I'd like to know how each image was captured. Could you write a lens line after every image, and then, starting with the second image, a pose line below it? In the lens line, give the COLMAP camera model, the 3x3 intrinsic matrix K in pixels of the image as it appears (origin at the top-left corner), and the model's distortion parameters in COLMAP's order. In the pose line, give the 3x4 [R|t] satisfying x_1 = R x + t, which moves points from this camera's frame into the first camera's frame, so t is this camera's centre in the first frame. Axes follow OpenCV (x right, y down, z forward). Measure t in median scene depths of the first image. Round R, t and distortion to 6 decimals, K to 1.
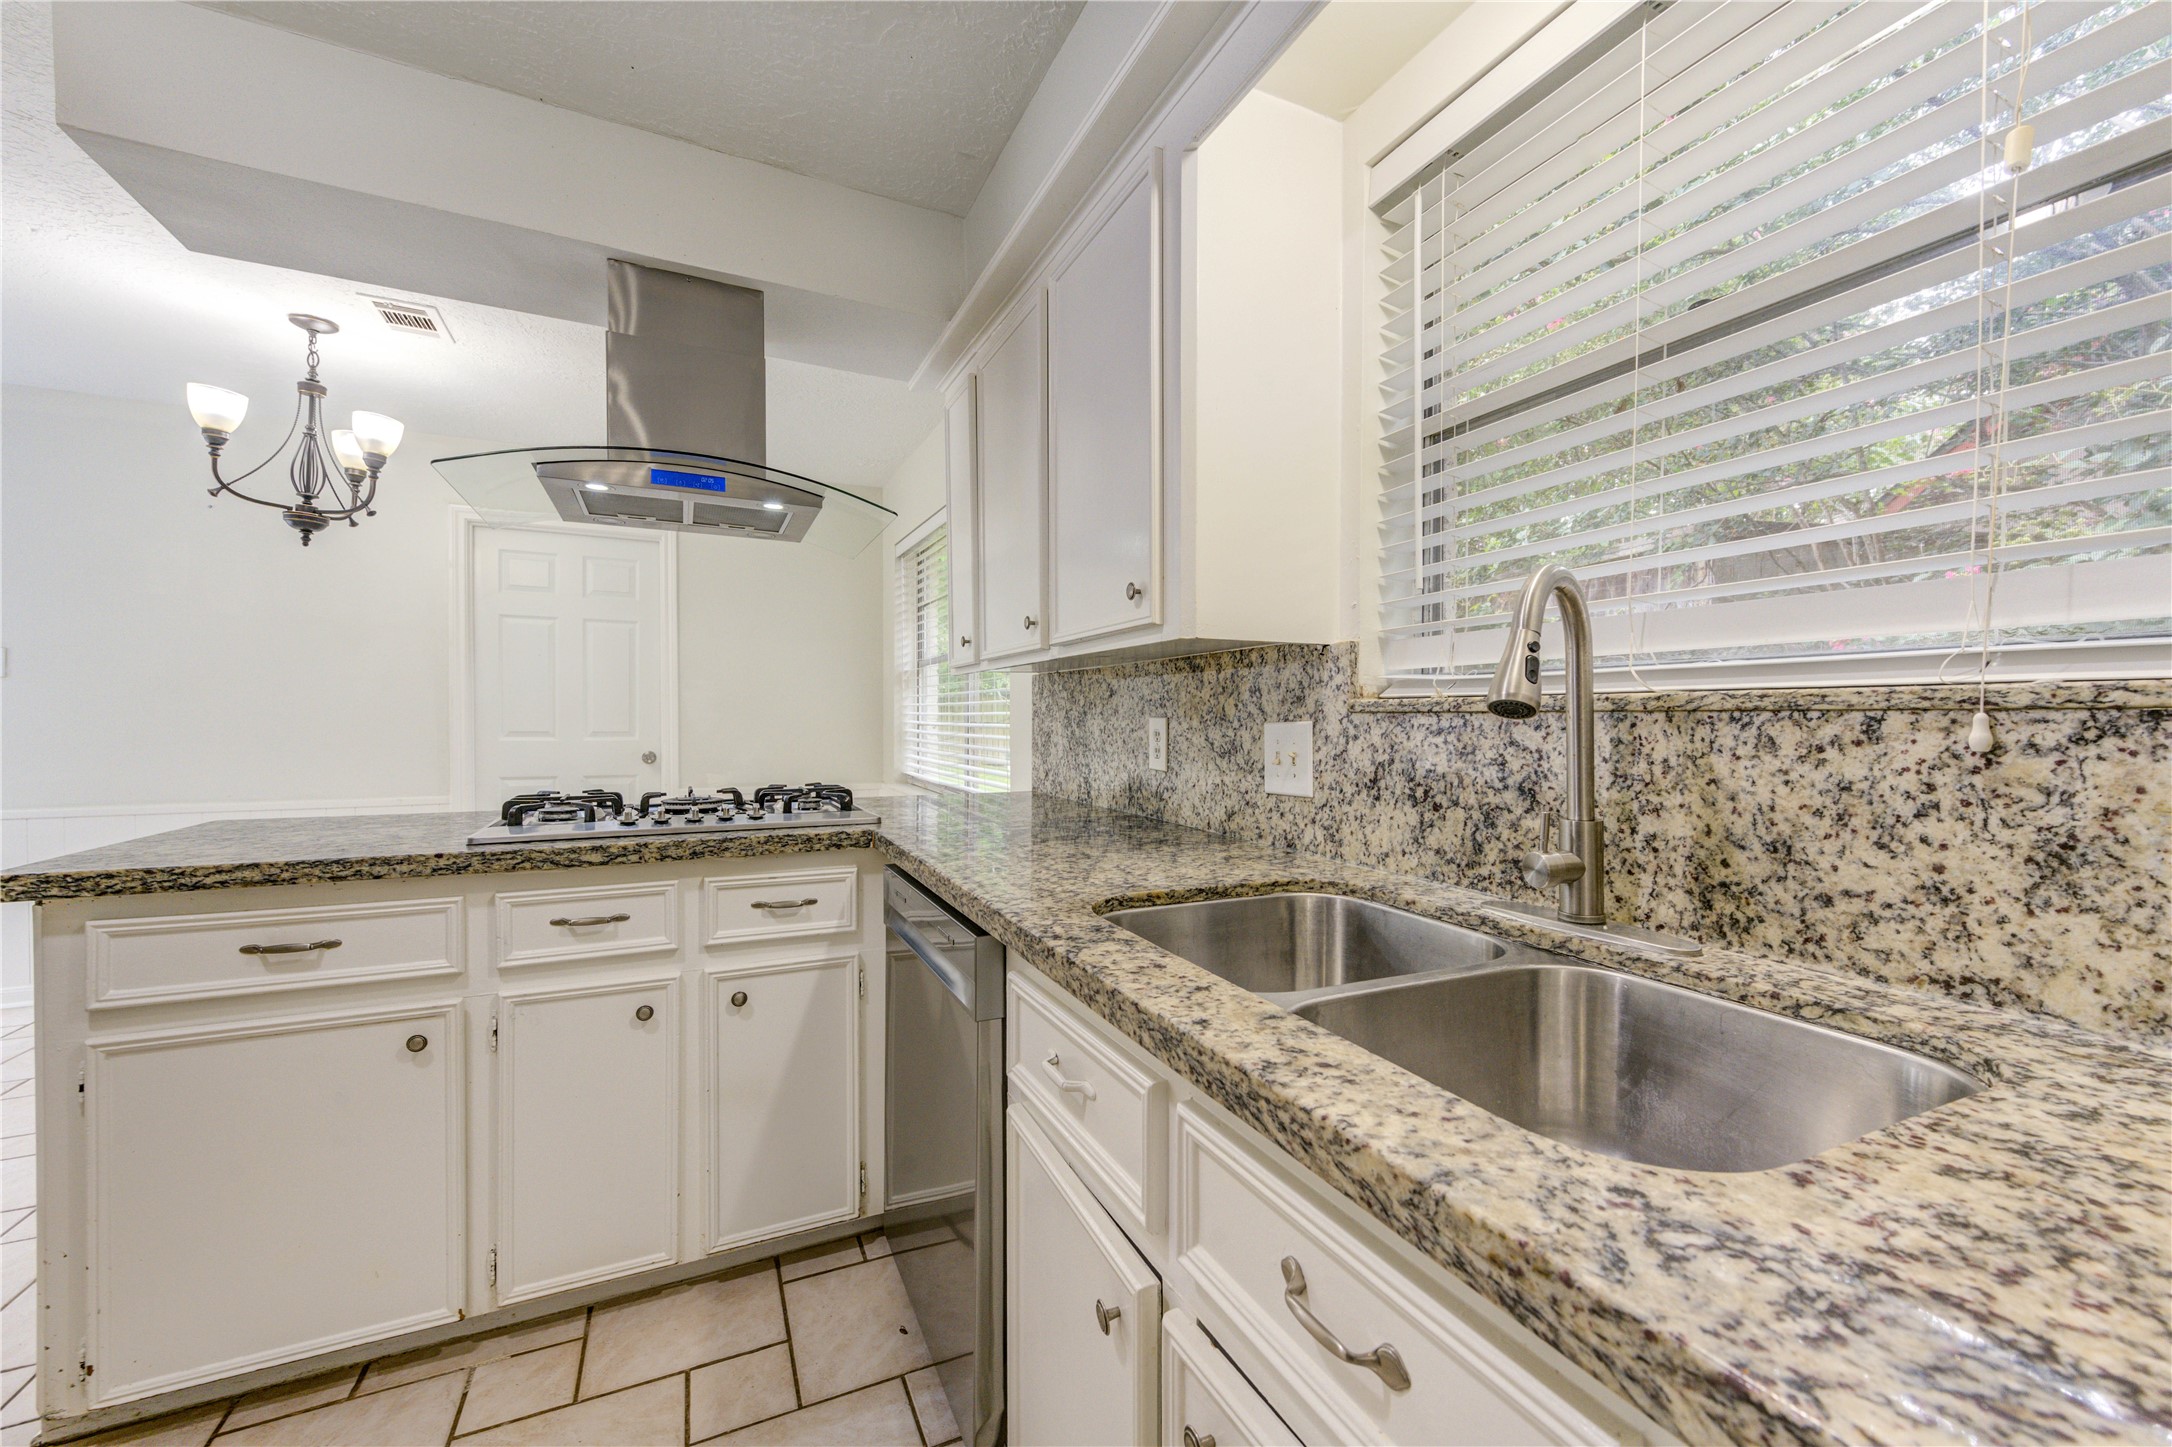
lens RADIAL K [[862.7, 0, 1065.2], [0, 862.7, 734.9], [0, 0, 1]] dist [0.002680, -0.000367]
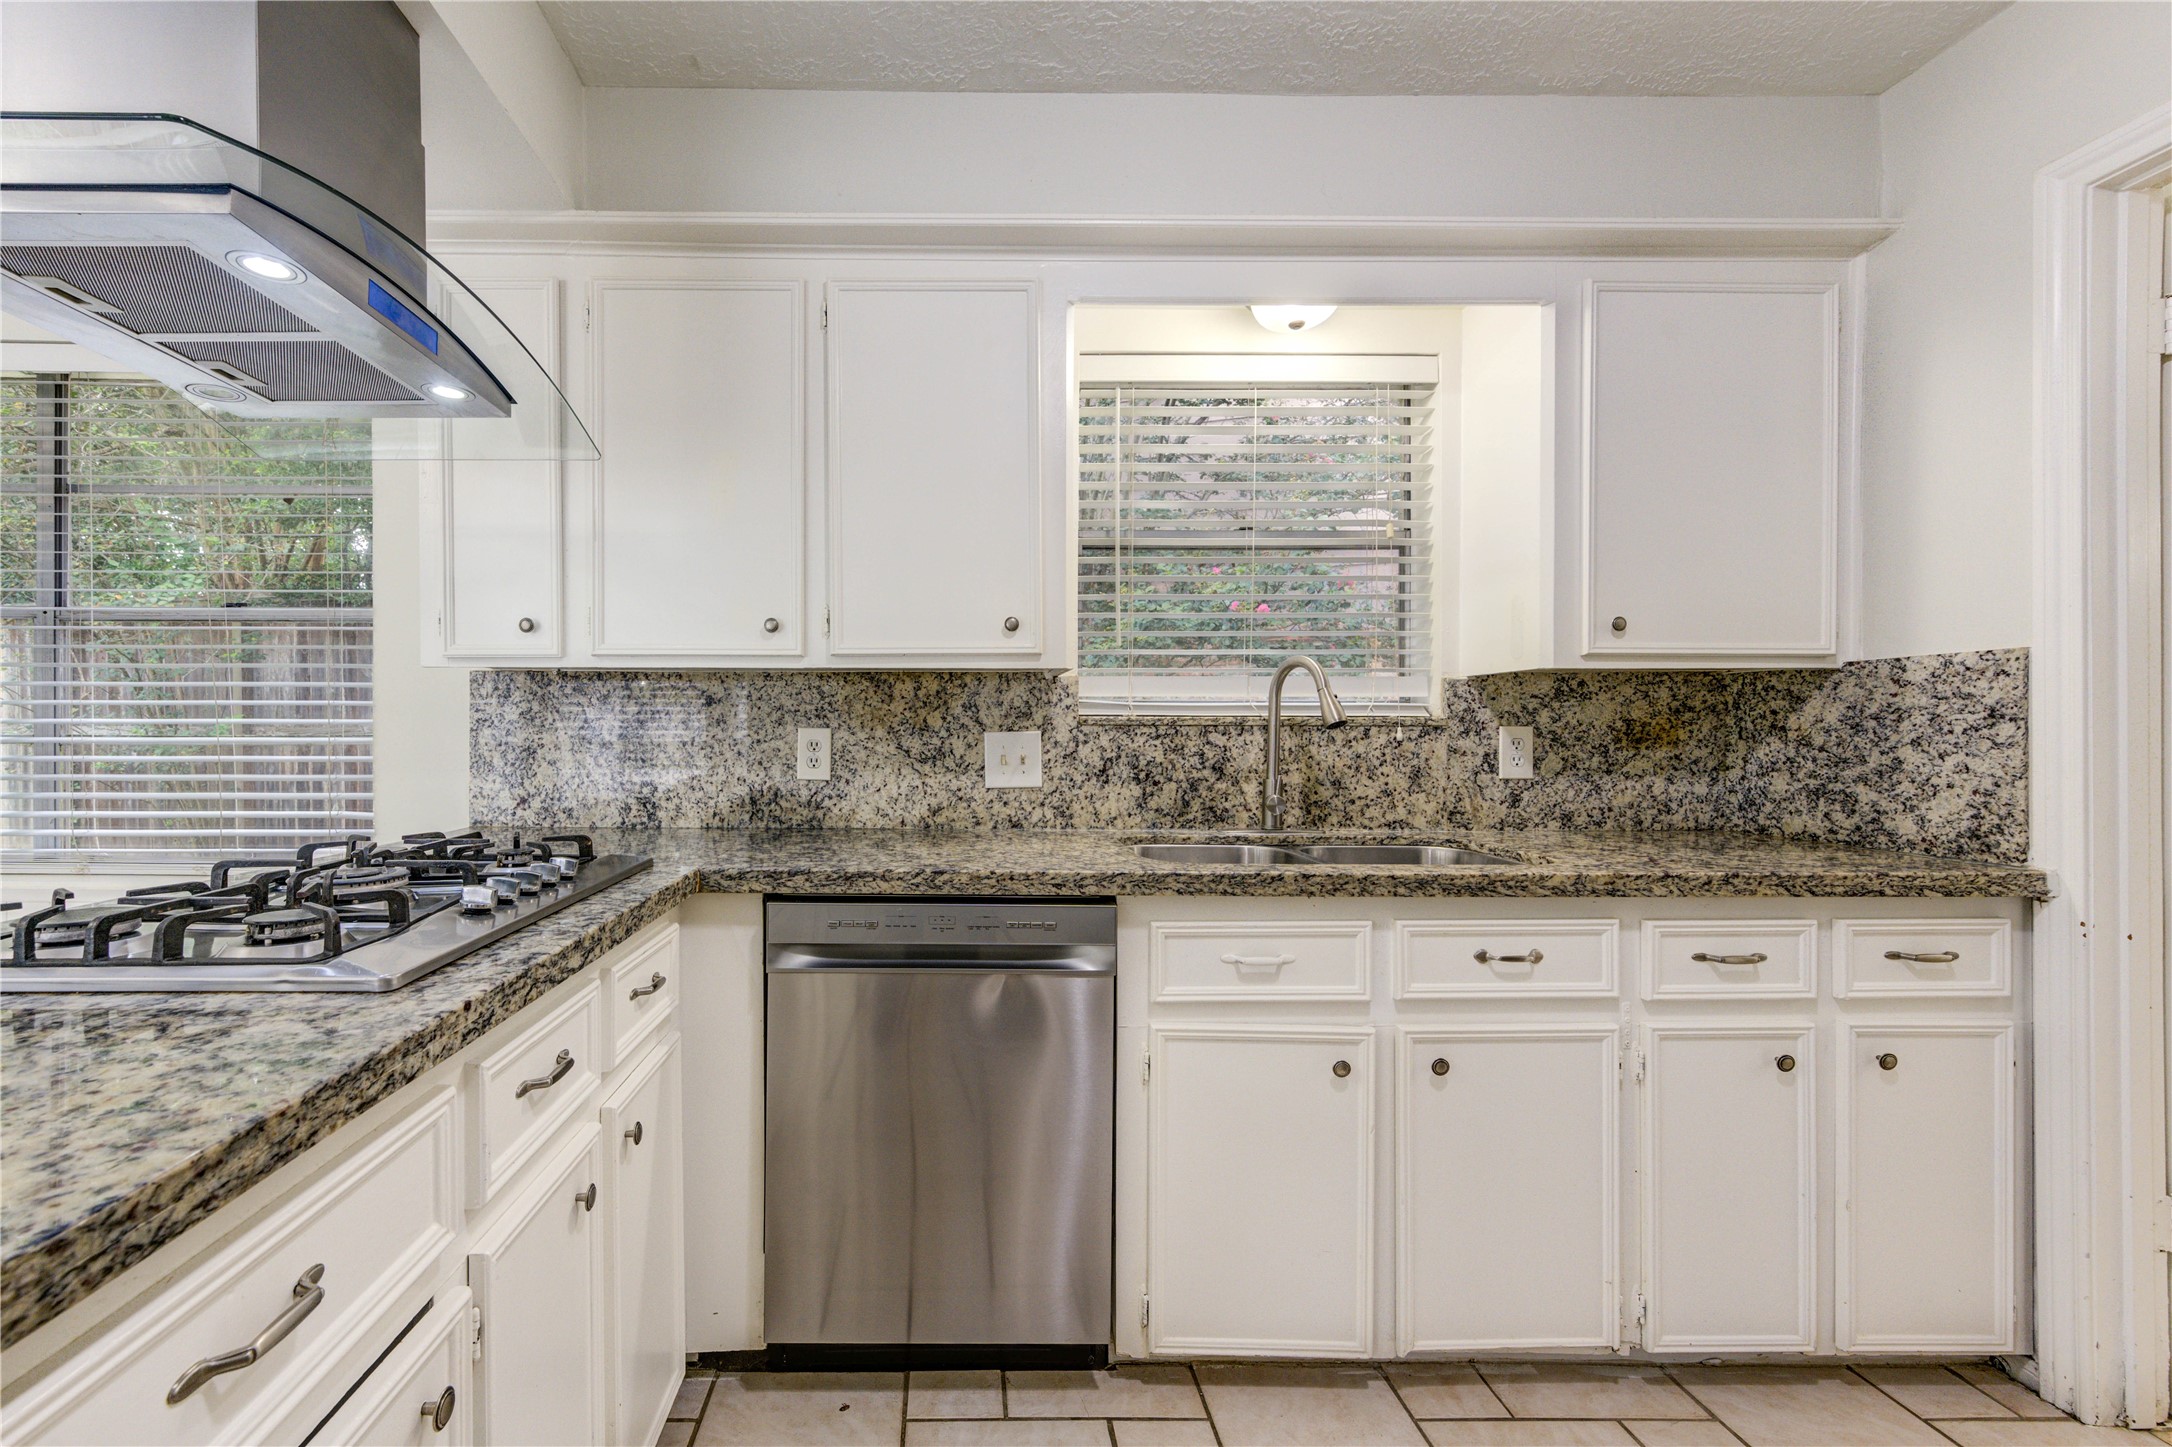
lens RADIAL K [[862.7, 0, 1037.0], [0, 862.7, 726.5], [0, 0, 1]] dist [0.002680, -0.000367]
pose [[0.397065, 0.002603, 0.917787, -0.912490], [0.017702, 0.999788, -0.010494, -0.008582], [-0.917620, 0.020414, 0.396935, 0.430992]]
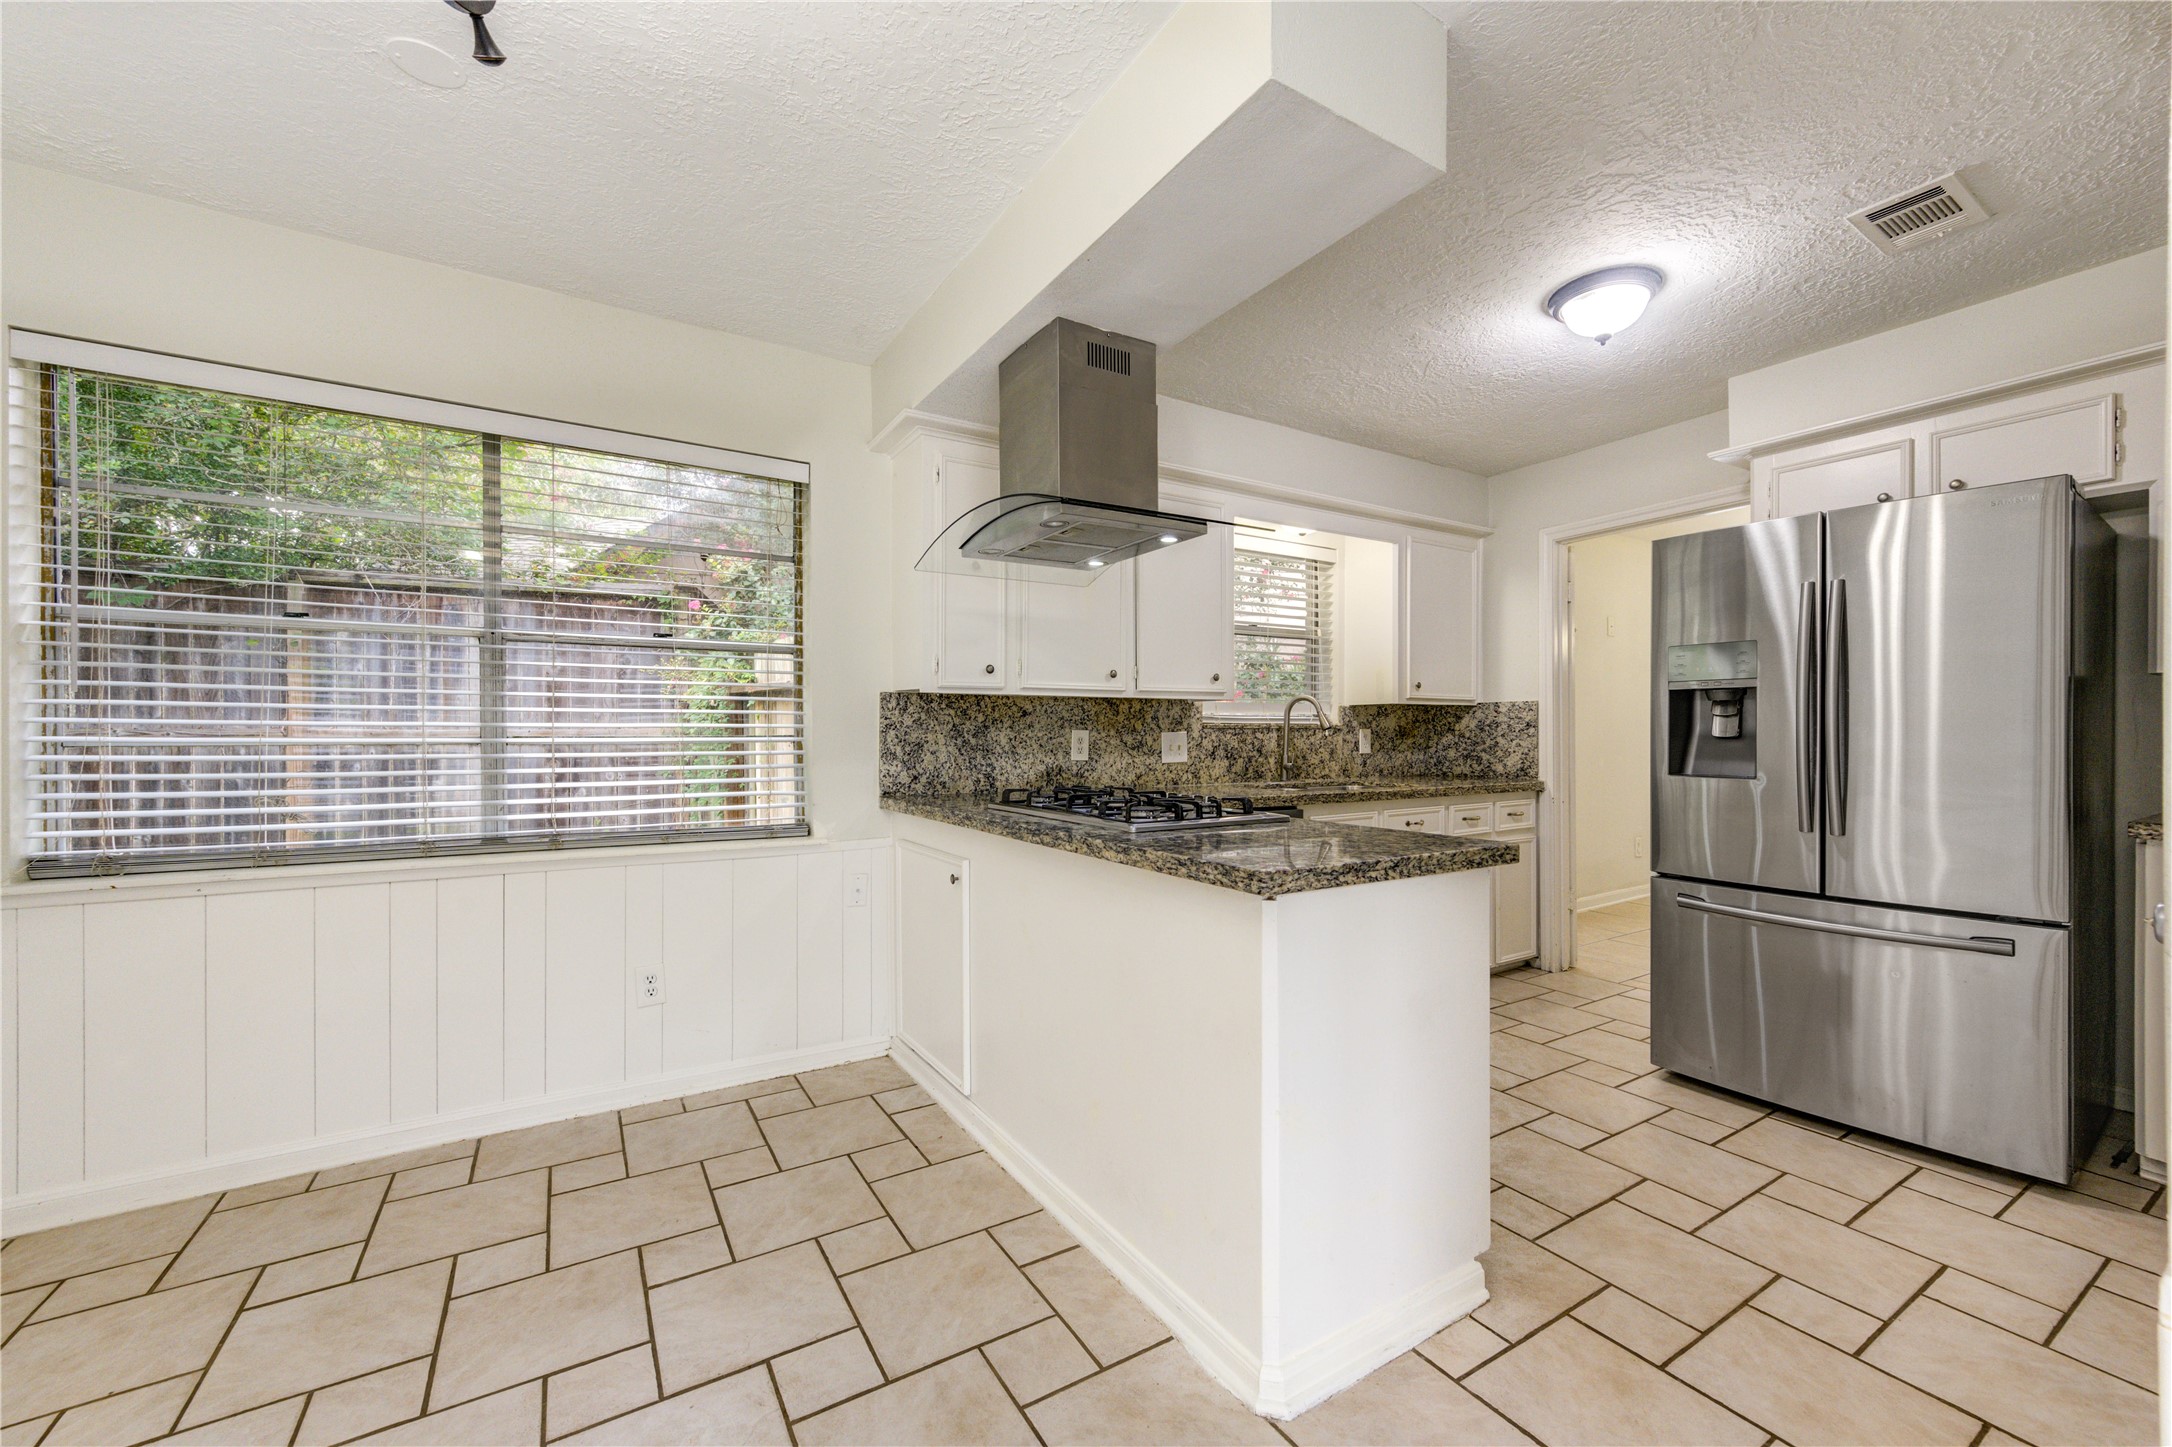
lens RADIAL K [[862.7, 0, 1087.8], [0, 862.7, 725.4], [0, 0, 1]] dist [0.002680, -0.000367]
pose [[-0.127251, 0.003832, 0.991863, -2.045312], [0.019489, 0.999809, -0.001362, -0.034307], [-0.991679, 0.019157, -0.127301, 1.504881]]
